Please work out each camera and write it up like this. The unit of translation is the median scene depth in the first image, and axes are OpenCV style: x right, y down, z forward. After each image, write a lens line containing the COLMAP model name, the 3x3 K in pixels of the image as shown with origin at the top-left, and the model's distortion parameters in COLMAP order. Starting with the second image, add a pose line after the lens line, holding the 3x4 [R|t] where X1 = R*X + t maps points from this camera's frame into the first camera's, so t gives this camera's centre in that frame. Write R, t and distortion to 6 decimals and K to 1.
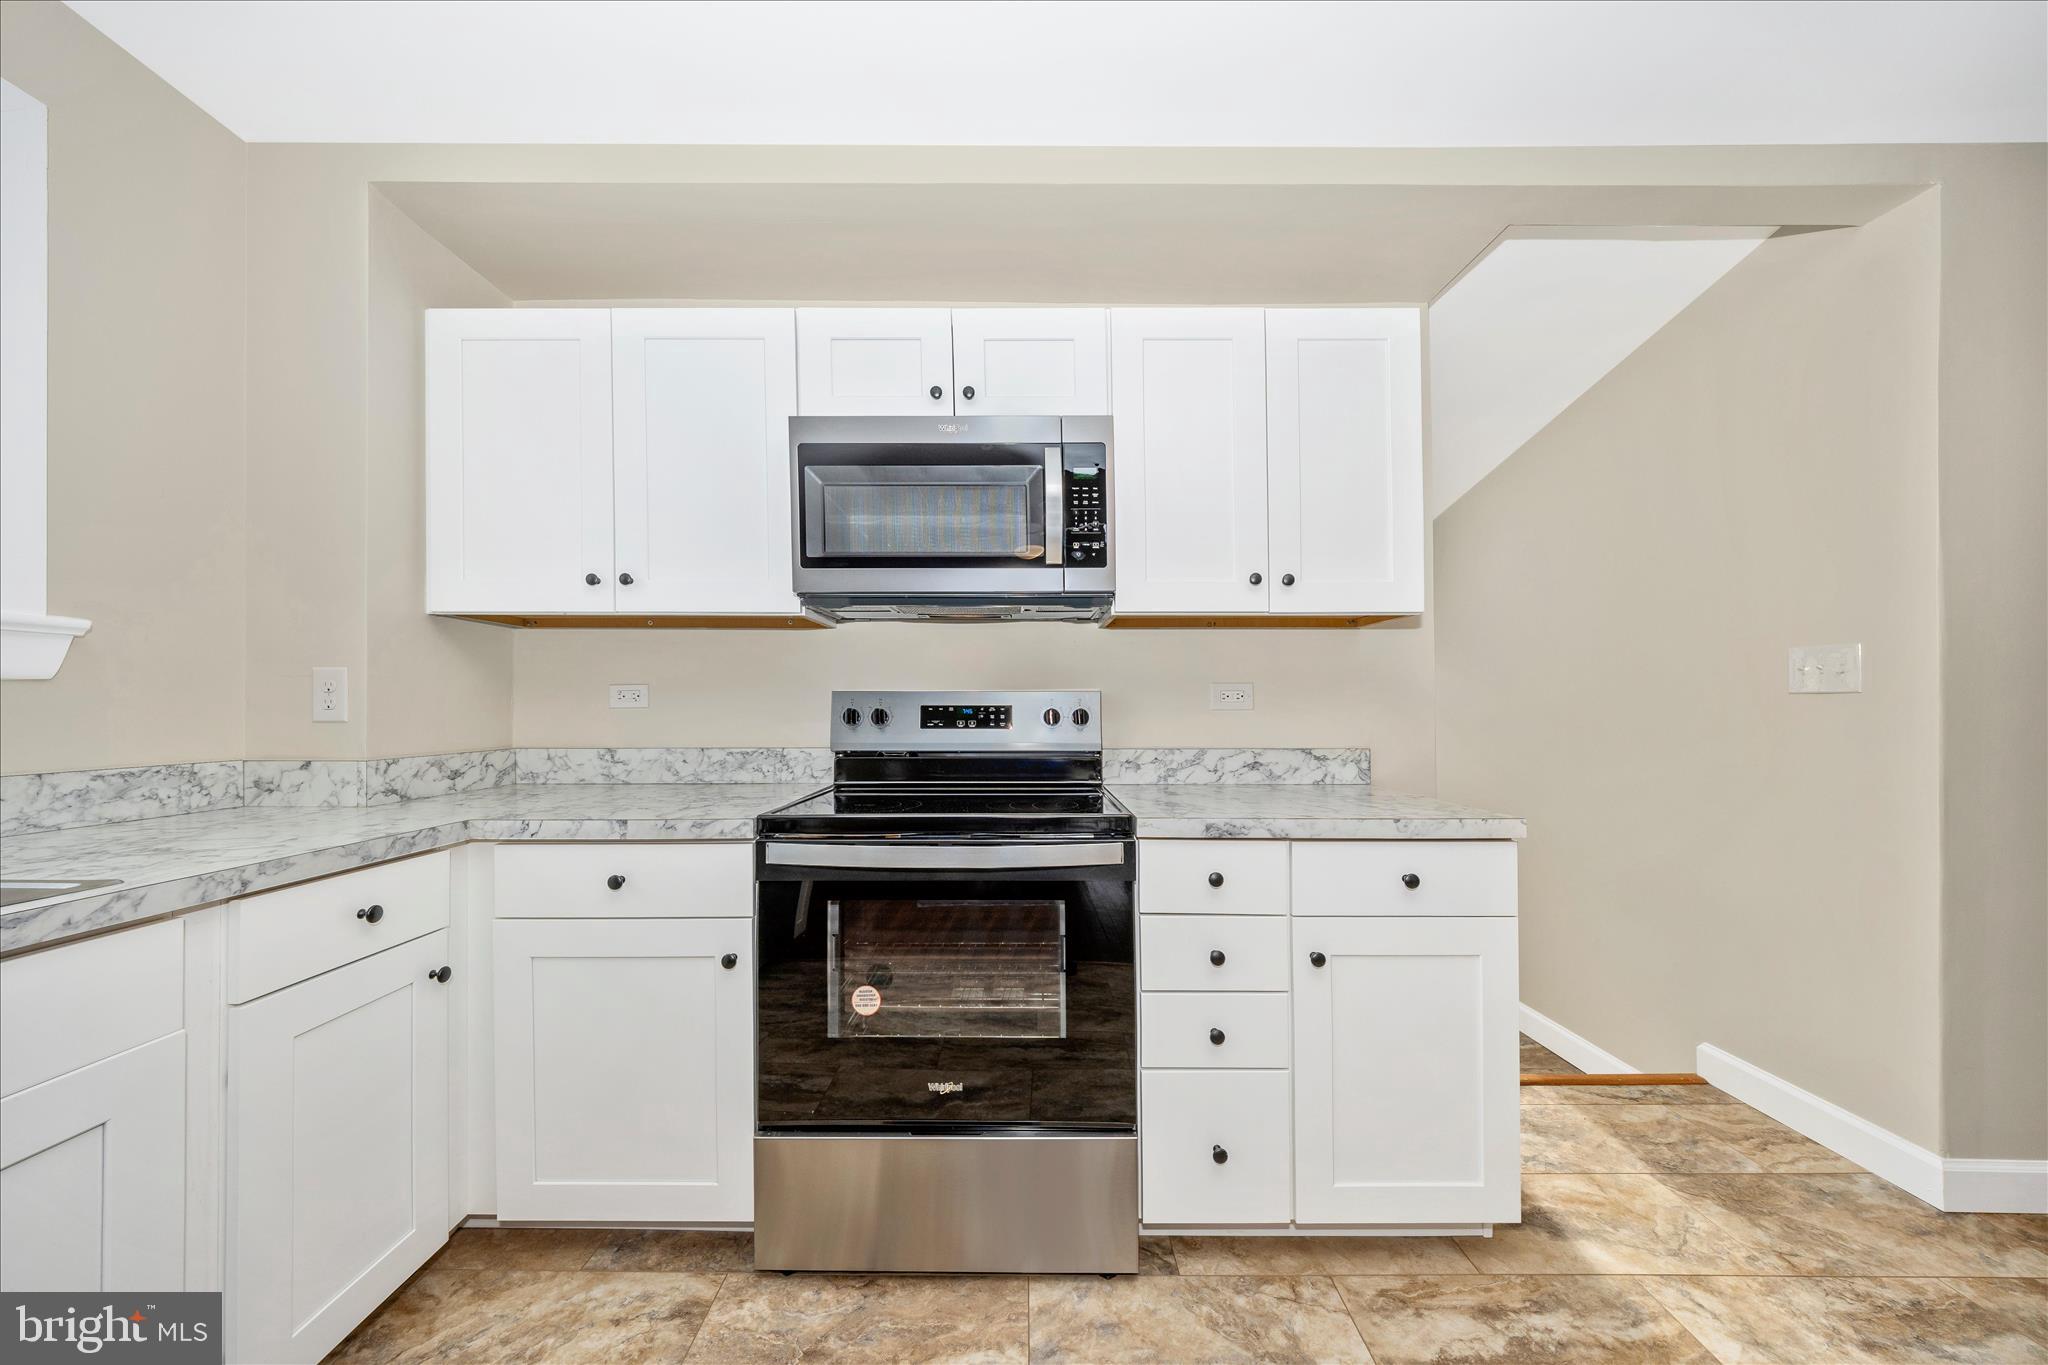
lens RADIAL K [[692.9, 0, 1015.3], [0, 692.9, 702.5], [0, 0, 1]] dist [-0.006302, -0.000193]
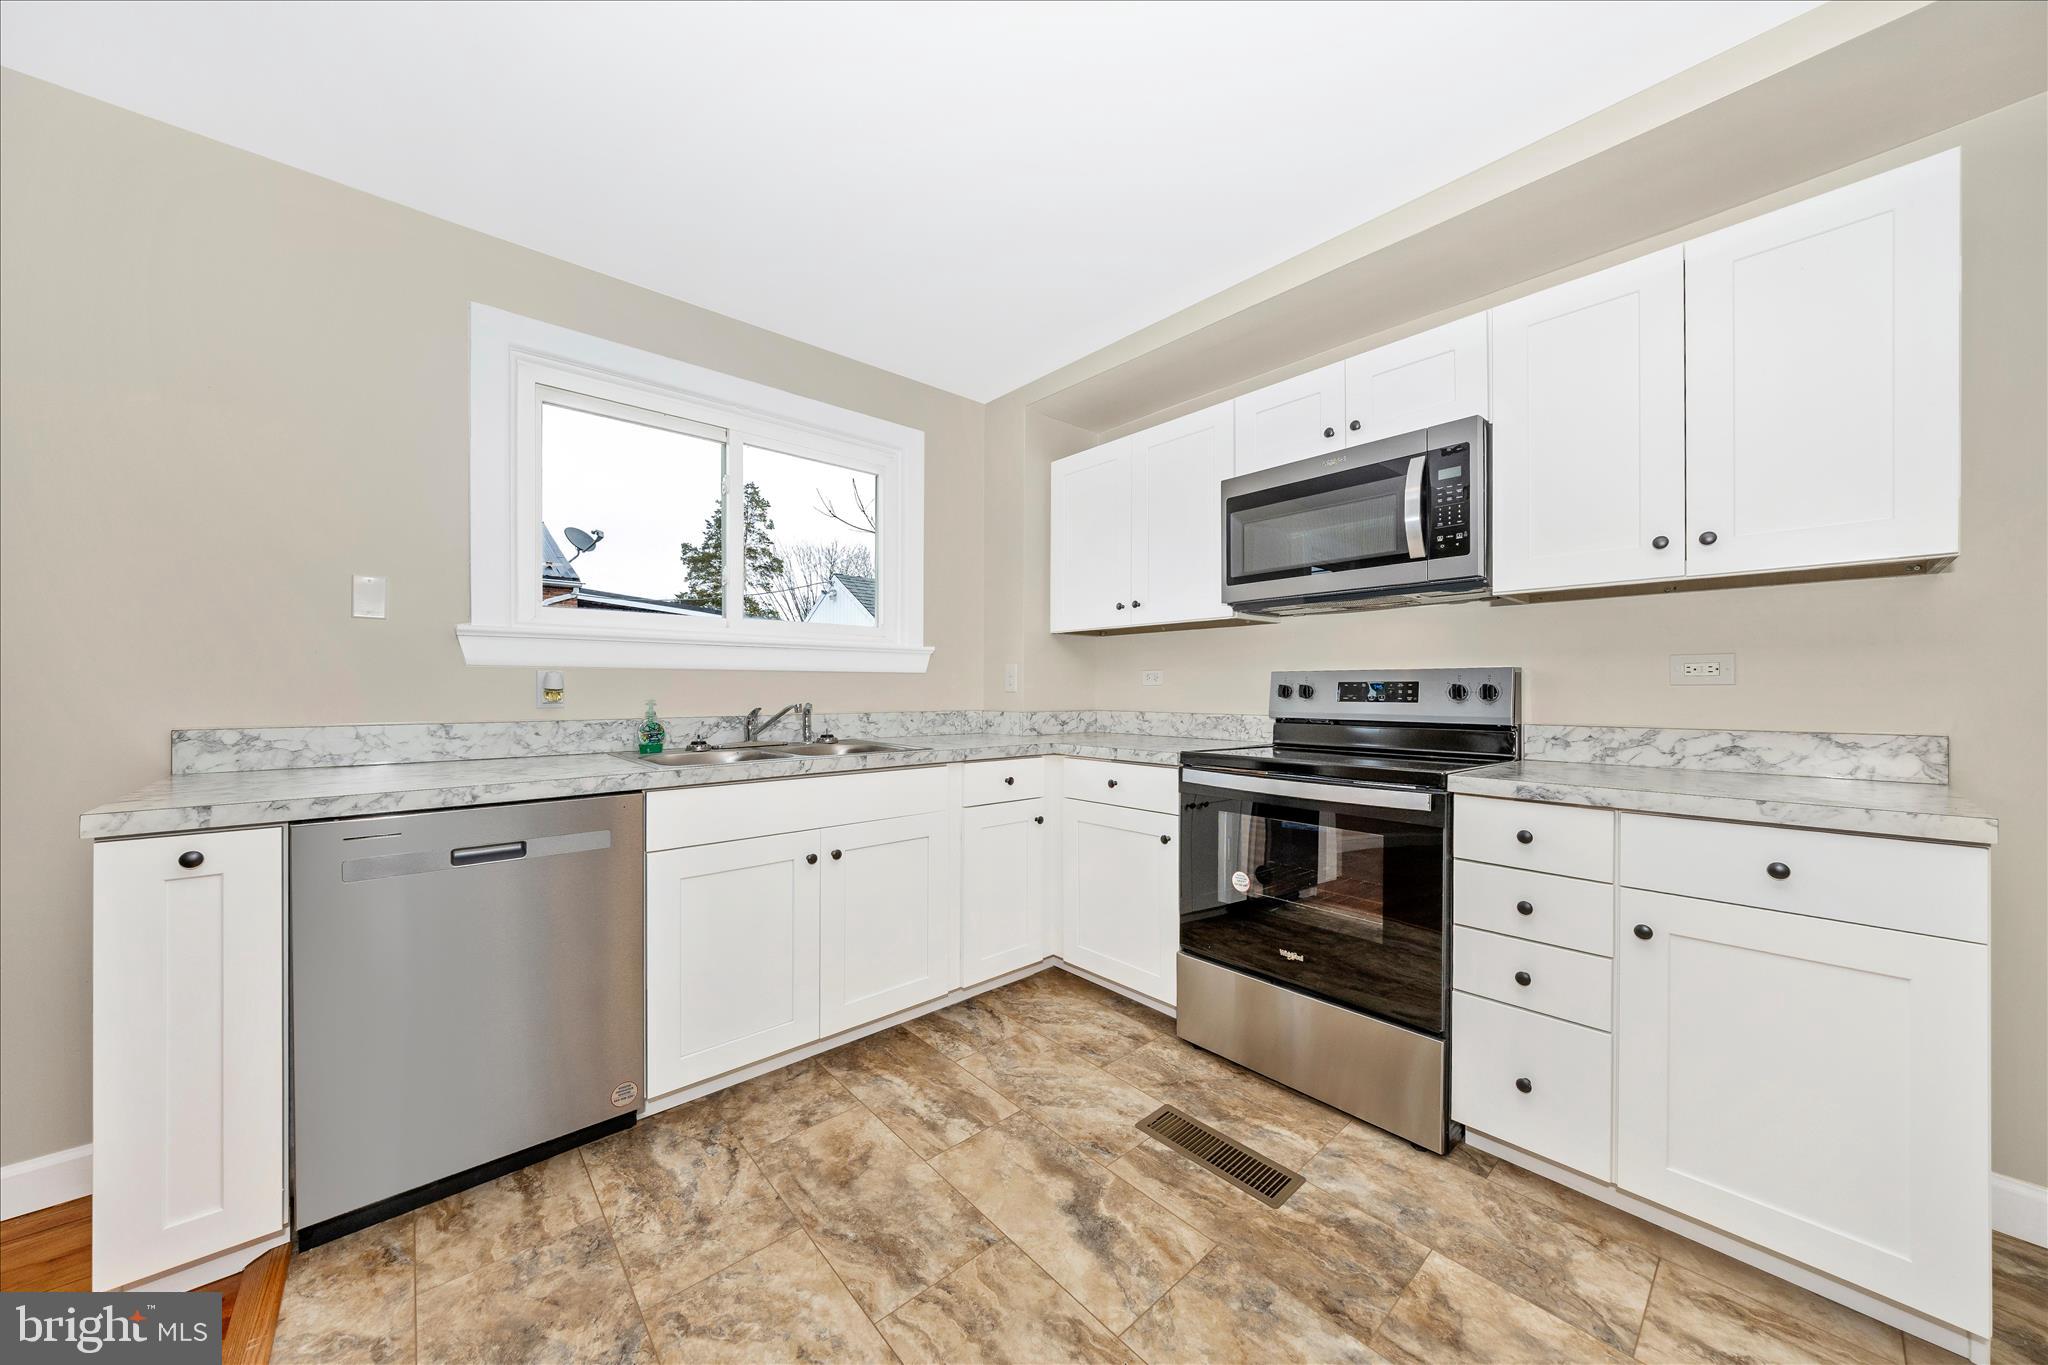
lens RADIAL K [[691.7, 0, 1041.4], [0, 691.7, 699.2], [0, 0, 1]] dist [0.000512, -0.001402]
pose [[0.679976, 0.010526, -0.733159, 0.535740], [0.000546, 0.999889, 0.014862, 0.020897], [0.733234, -0.010506, 0.679895, -0.287399]]
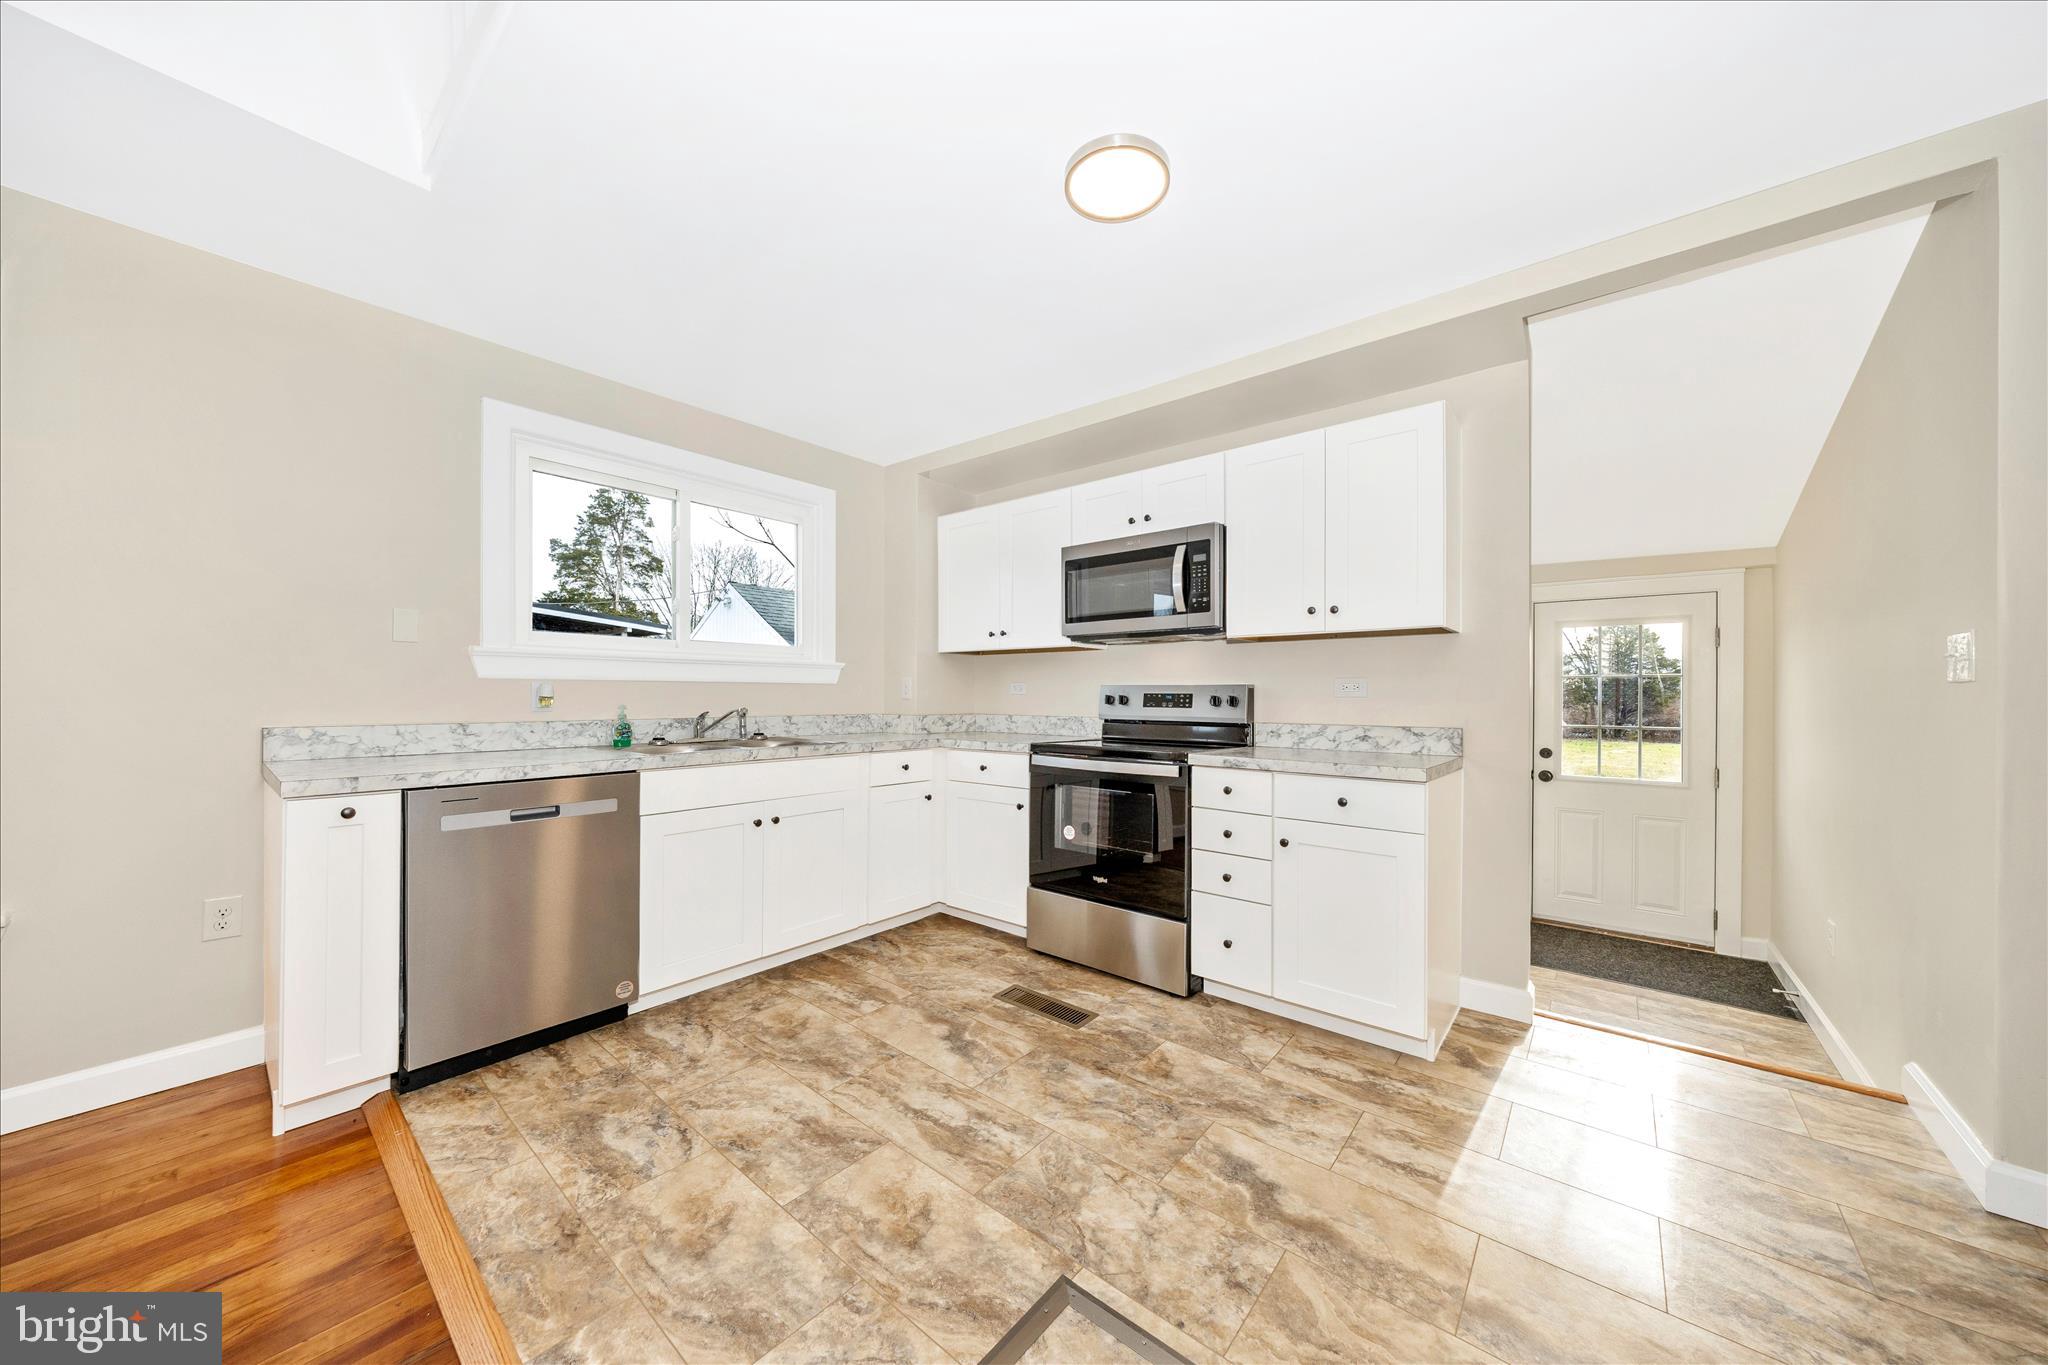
lens RADIAL K [[691.7, 0, 1026.1], [0, 691.7, 695.6], [0, 0, 1]] dist [0.000512, -0.001402]
pose [[0.770428, 0.003378, -0.637518, 0.968657], [-0.003181, 0.999994, 0.001454, 0.010198], [0.637519, 0.000908, 0.770434, -0.670061]]
